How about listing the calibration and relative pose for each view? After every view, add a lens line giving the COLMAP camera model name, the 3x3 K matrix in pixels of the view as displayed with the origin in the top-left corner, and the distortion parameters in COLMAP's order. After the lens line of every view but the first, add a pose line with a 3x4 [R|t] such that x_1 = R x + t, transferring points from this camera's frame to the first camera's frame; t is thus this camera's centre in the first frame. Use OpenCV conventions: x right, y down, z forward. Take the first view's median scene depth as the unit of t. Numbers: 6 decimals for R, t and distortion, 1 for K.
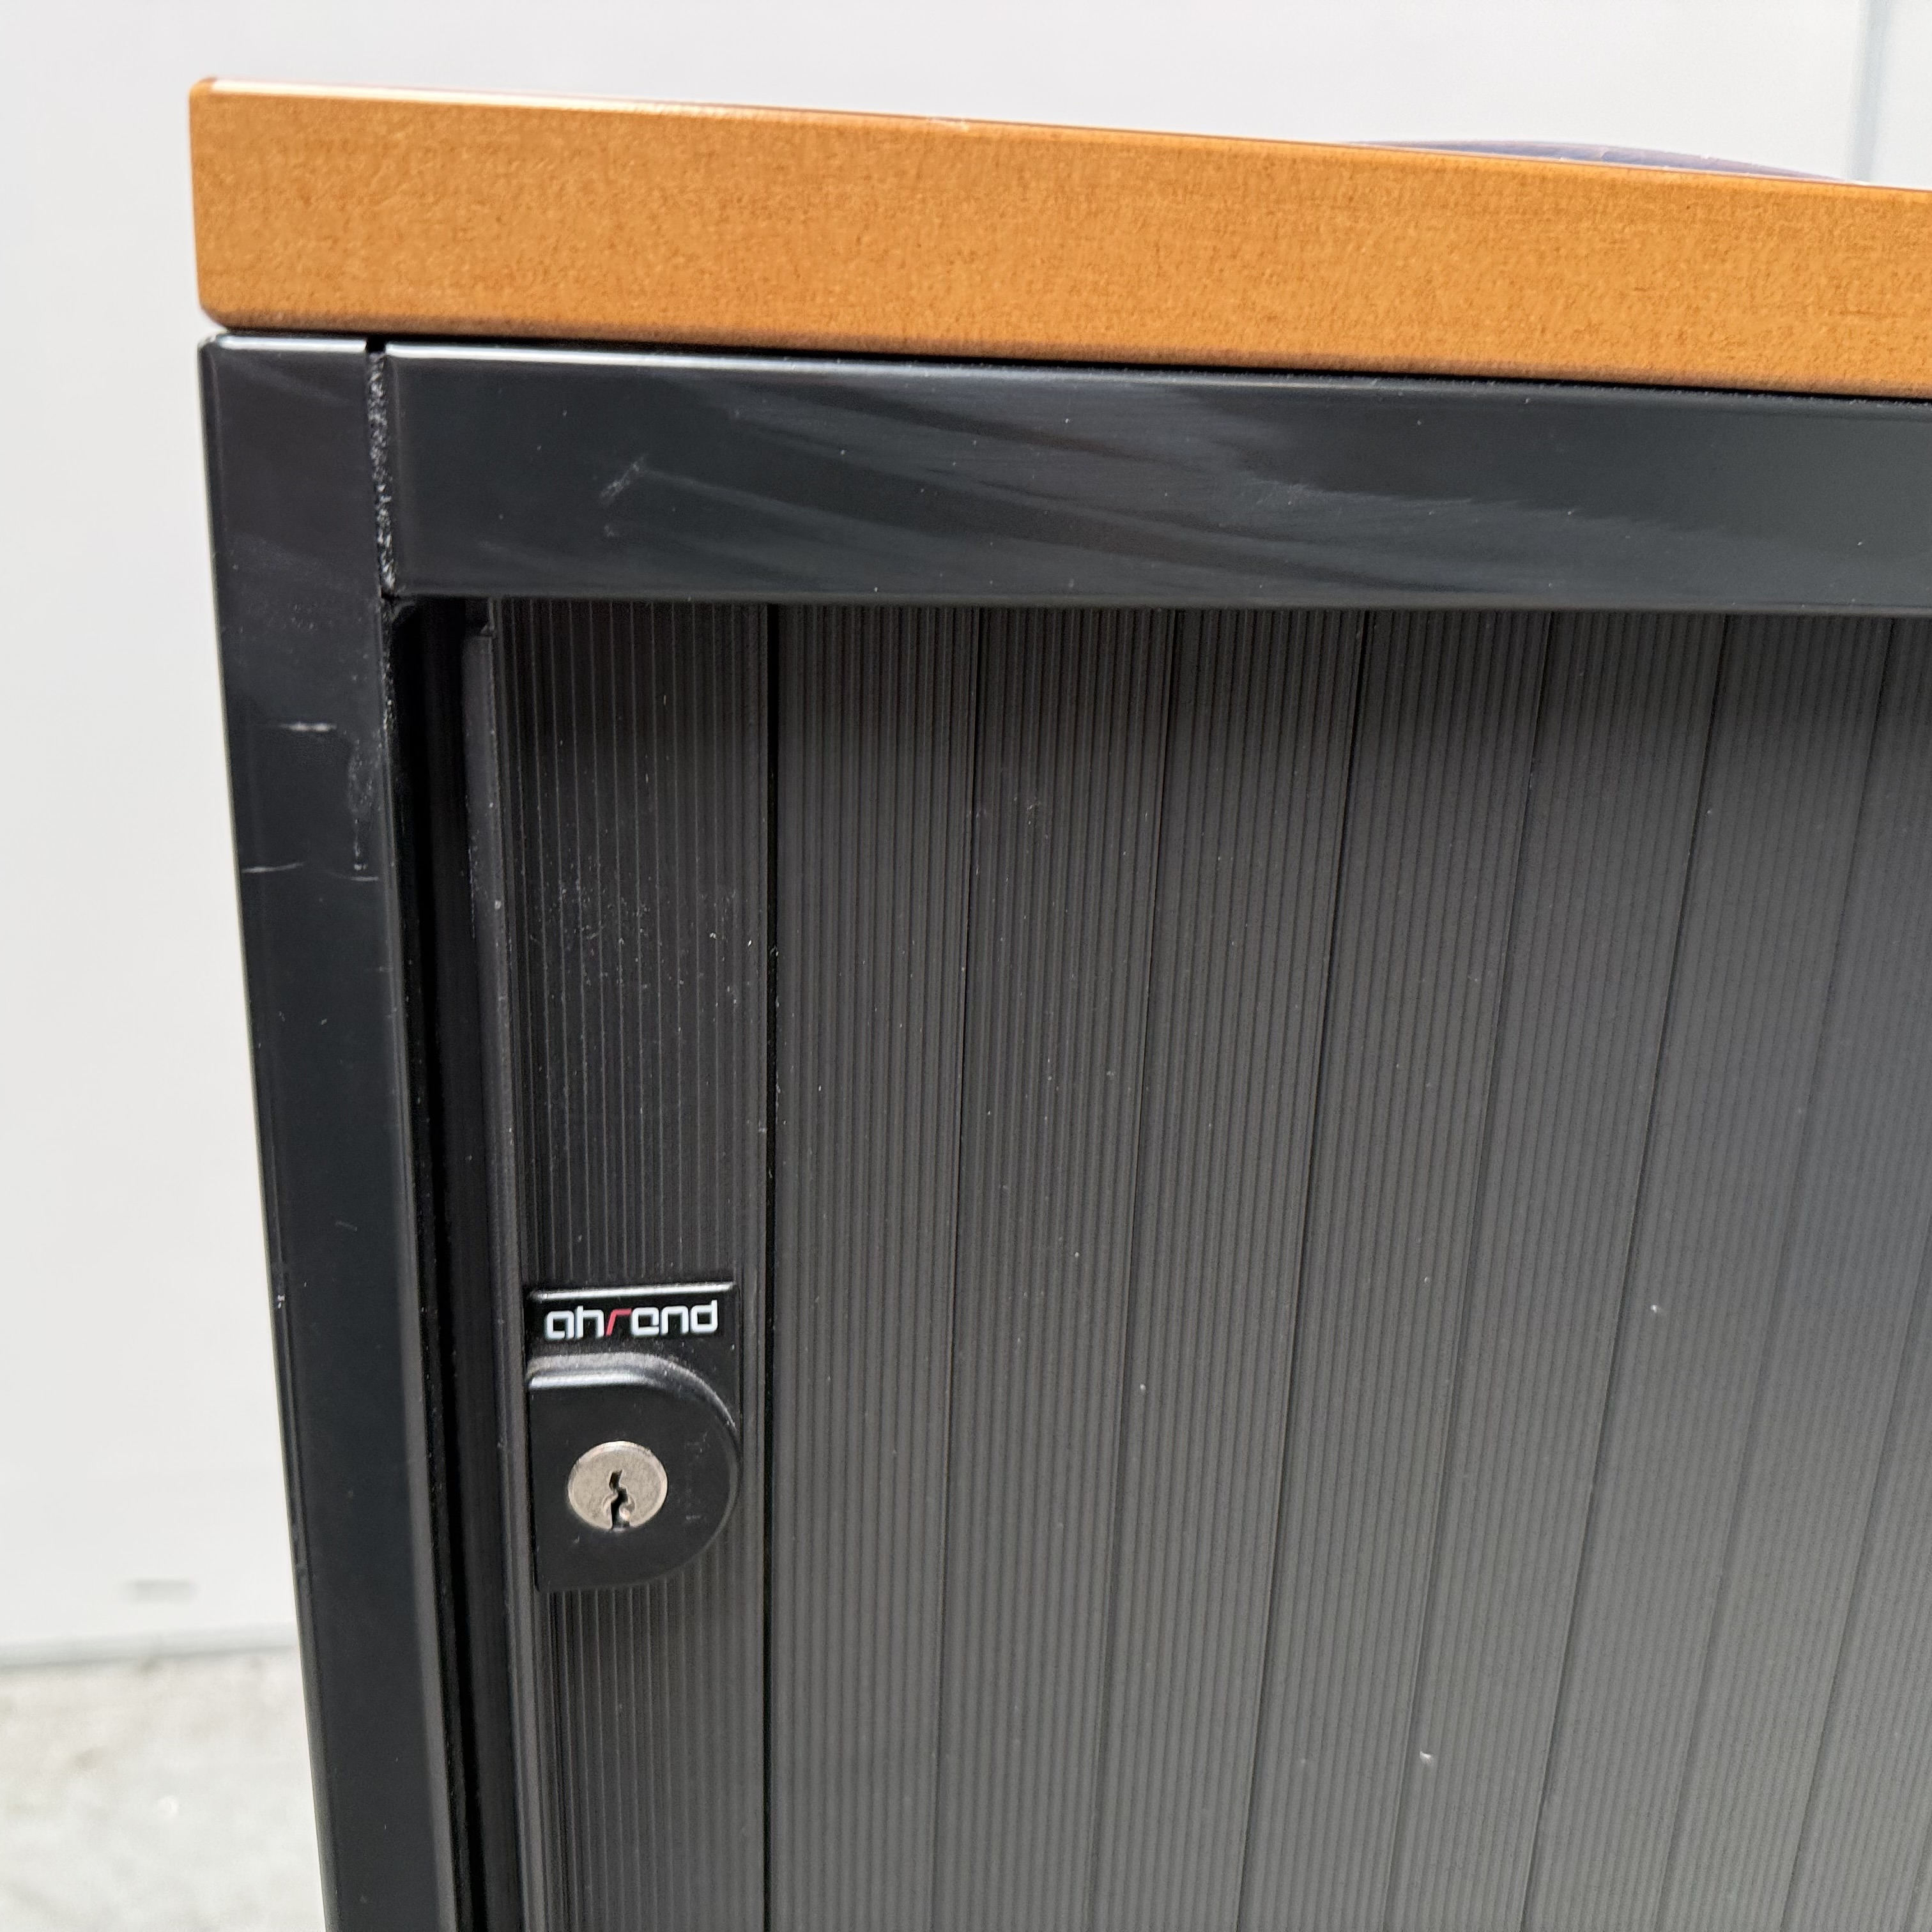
lens RADIAL K [[1887.9, 0, 966.0], [0, 1887.9, 966.0], [0, 0, 1]] dist [0.012368, -0.211413]
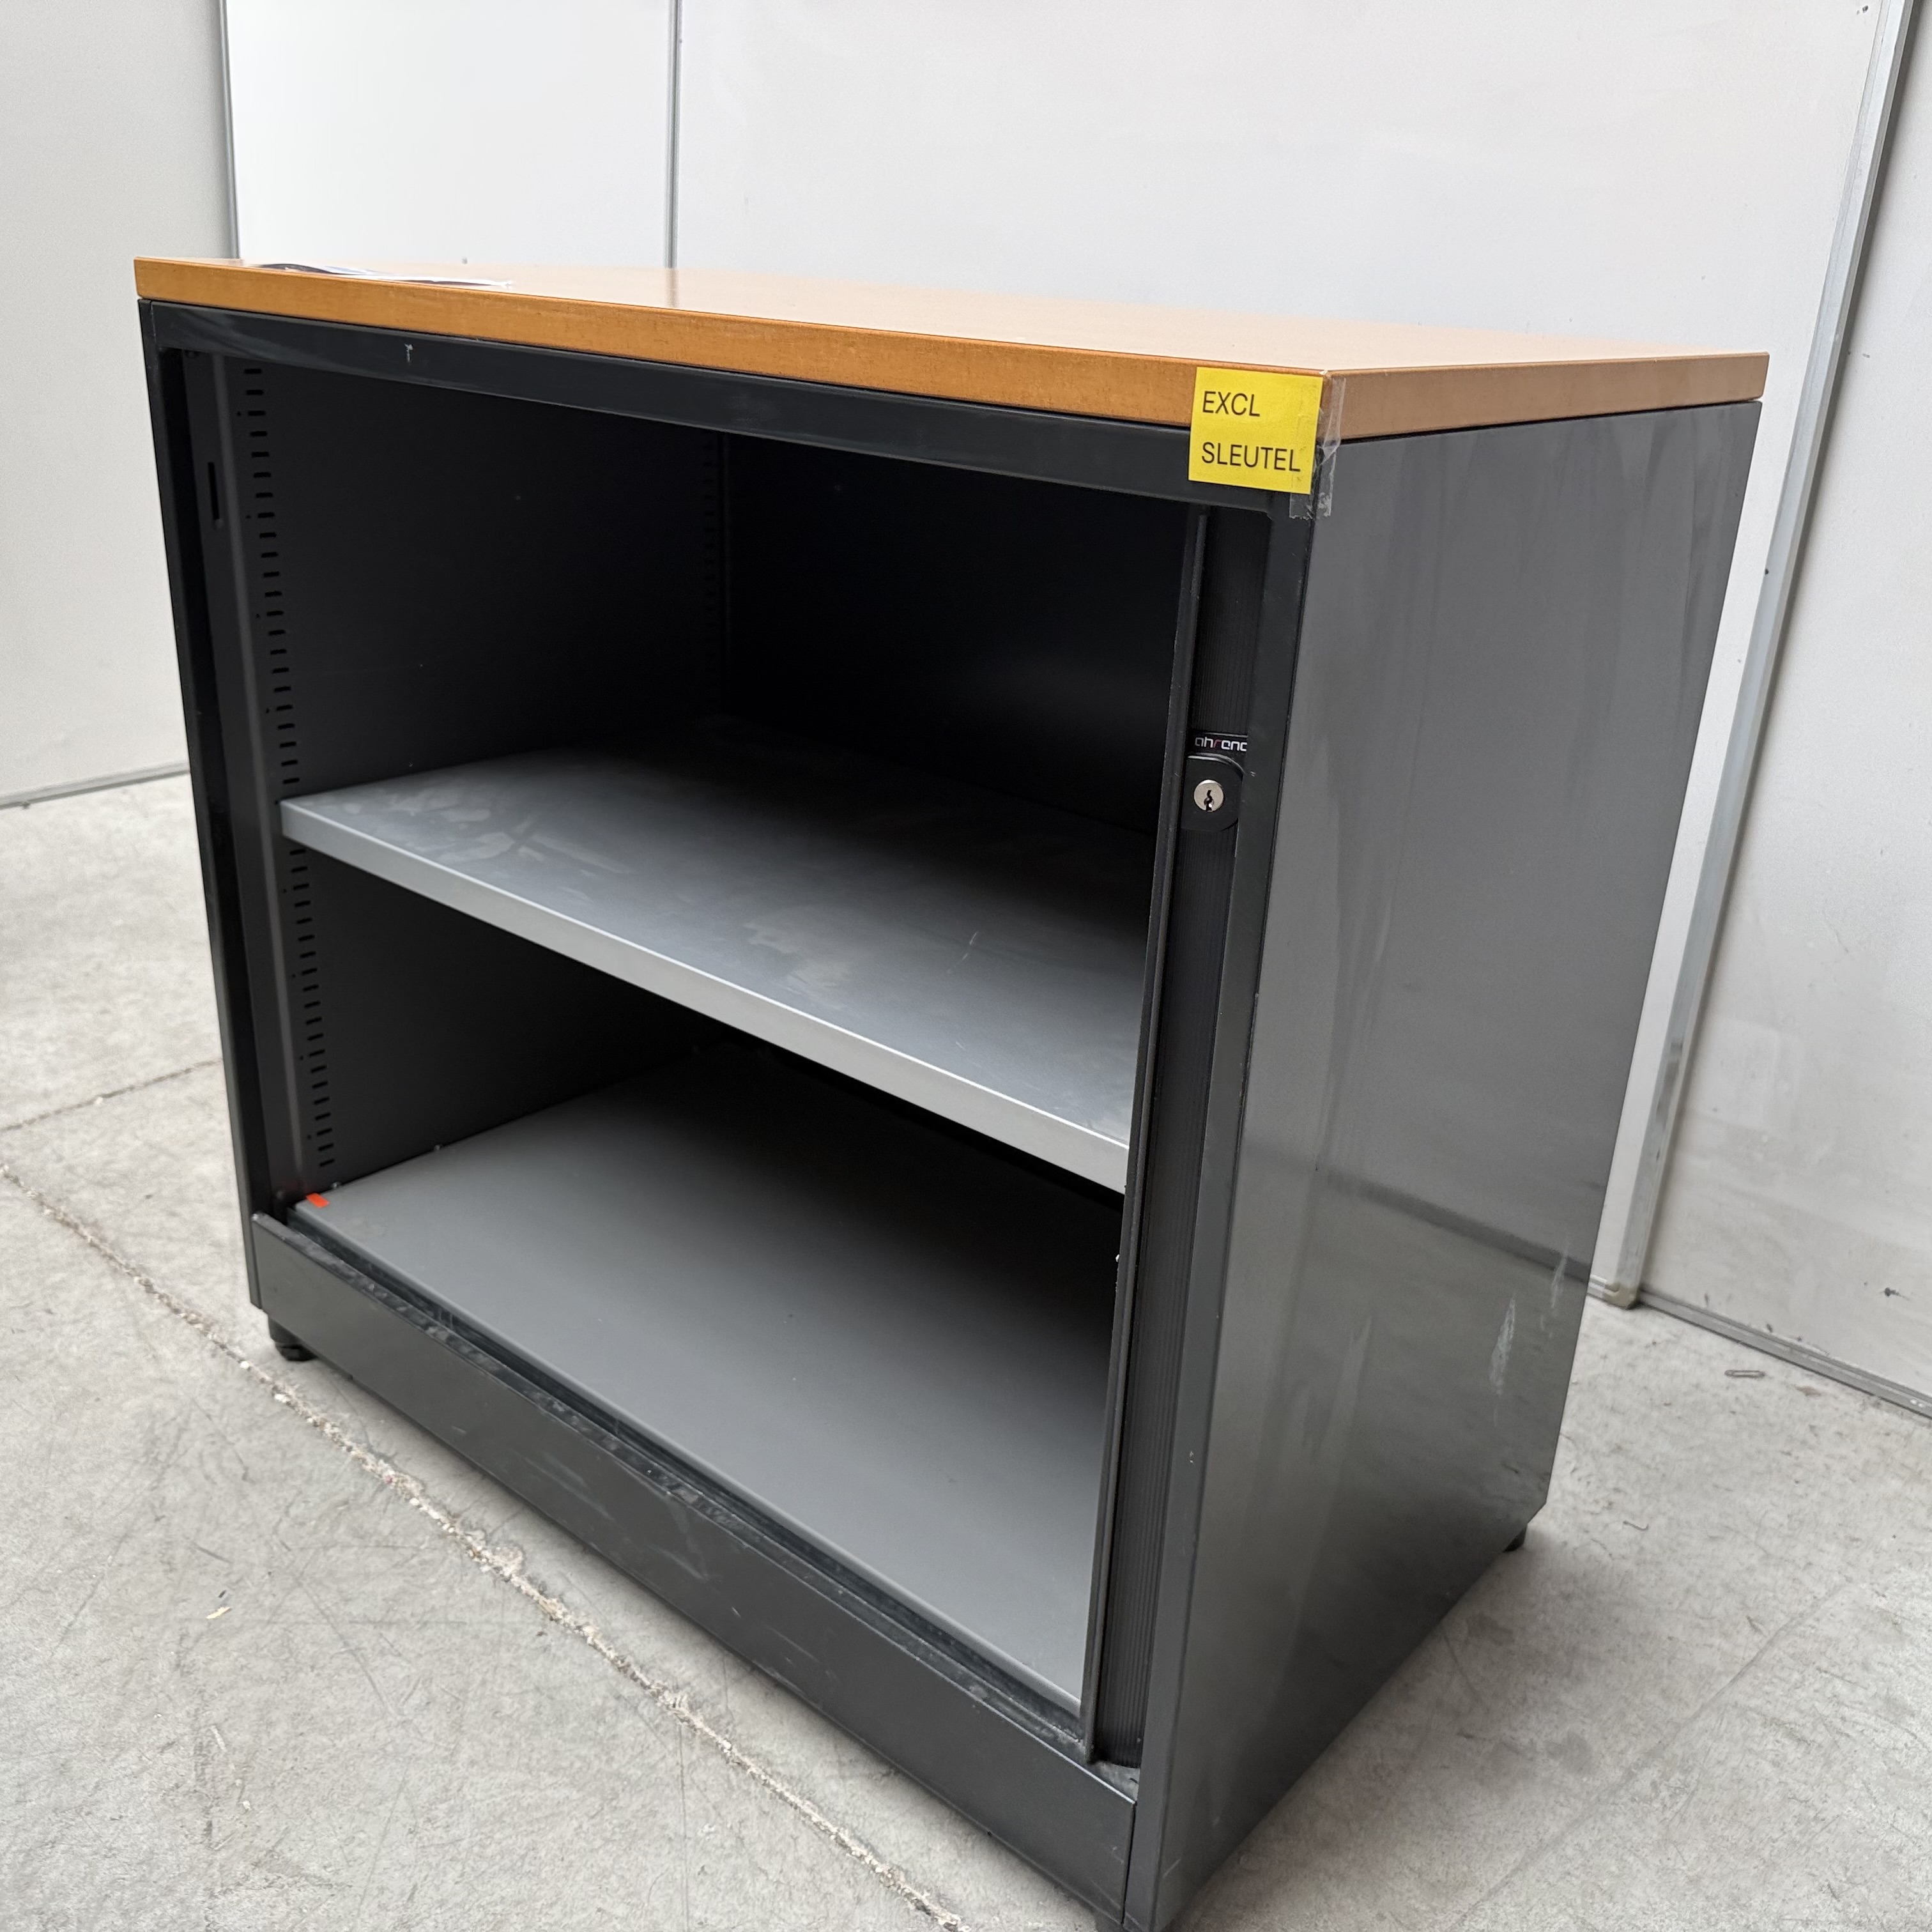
lens RADIAL K [[1871.7, 0, 961.3], [0, 1871.7, 955.0], [0, 0, 1]] dist [-0.009682, 0.002615]
pose [[0.623956, 0.277920, -0.730369, 6.282272], [-0.255828, 0.955766, 0.145133, 0.143400], [0.738397, 0.096292, 0.667456, -0.887455]]
